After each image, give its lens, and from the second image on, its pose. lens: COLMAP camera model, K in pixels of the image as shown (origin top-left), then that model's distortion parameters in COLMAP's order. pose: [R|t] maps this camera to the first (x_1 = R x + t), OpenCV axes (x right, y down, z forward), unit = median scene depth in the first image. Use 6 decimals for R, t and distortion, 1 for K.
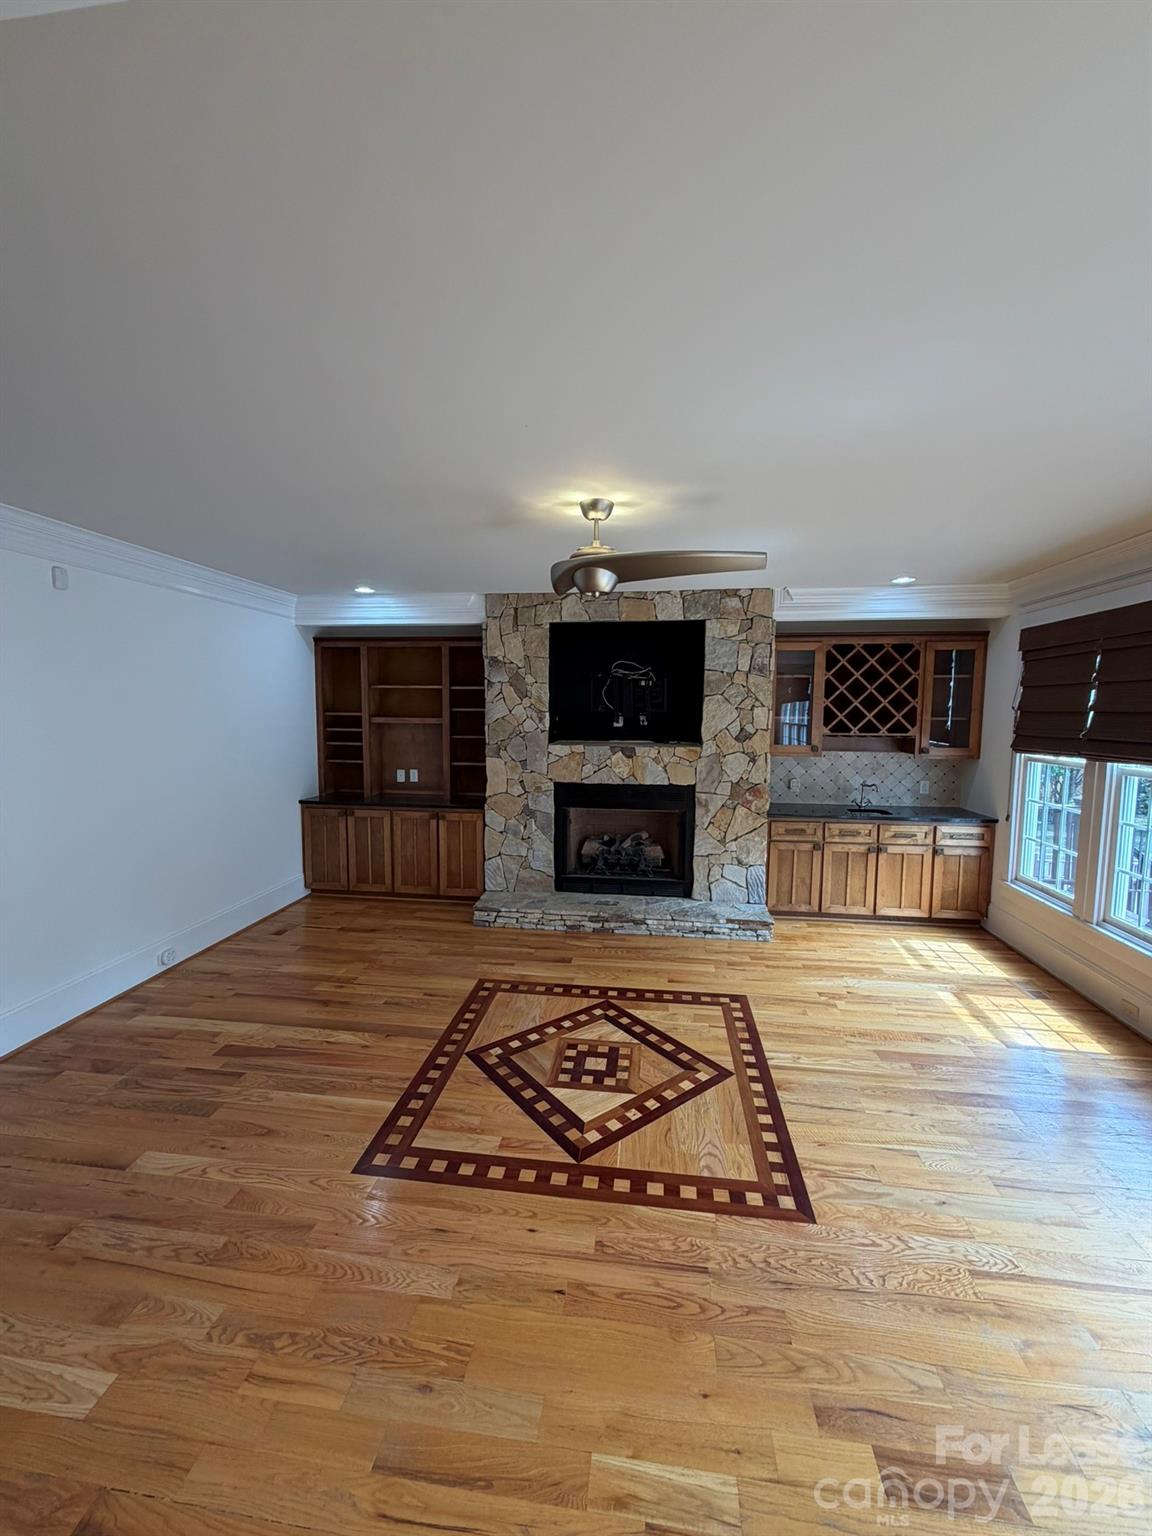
lens RADIAL K [[610.8, 0, 575.7], [0, 610.8, 766.6], [0, 0, 1]] dist [-0.000137, 0.000813]
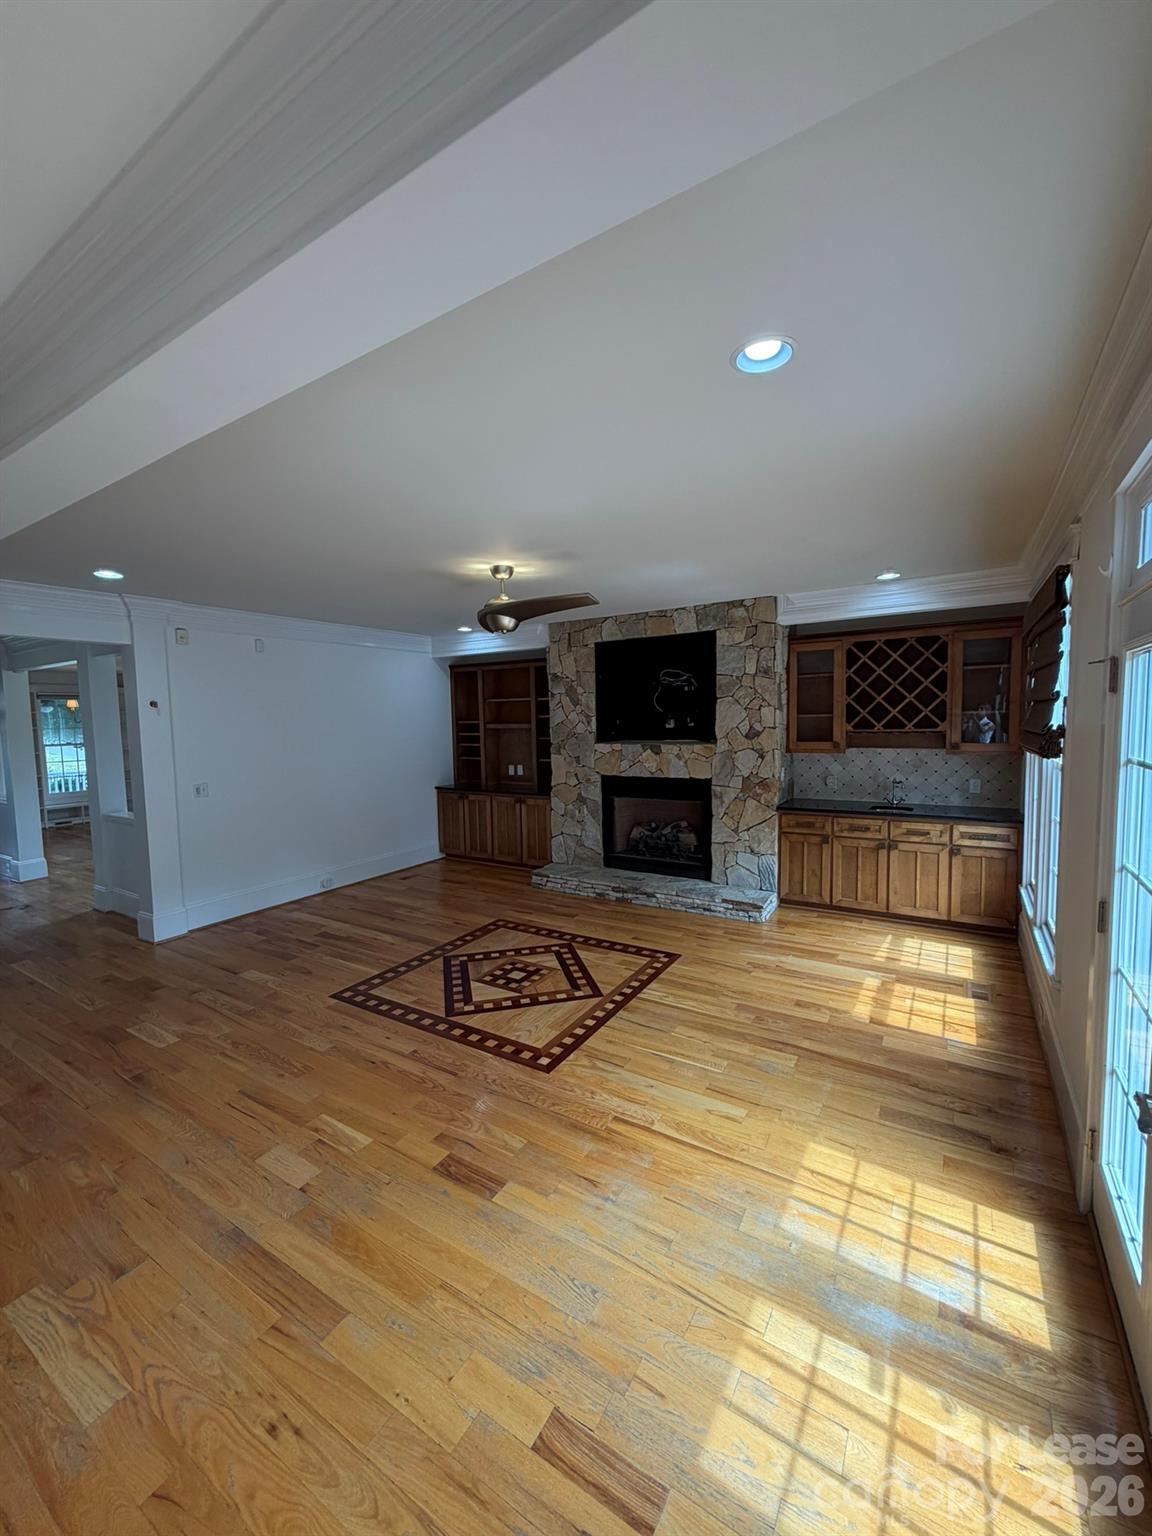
lens RADIAL K [[610.8, 0, 578.3], [0, 610.8, 768.0], [0, 0, 1]] dist [-0.000137, 0.000813]
pose [[0.909662, 0.007882, -0.415274, 0.467048], [-0.011552, 0.999913, -0.006326, 0.021912], [0.415188, 0.010552, 0.909674, -0.118980]]
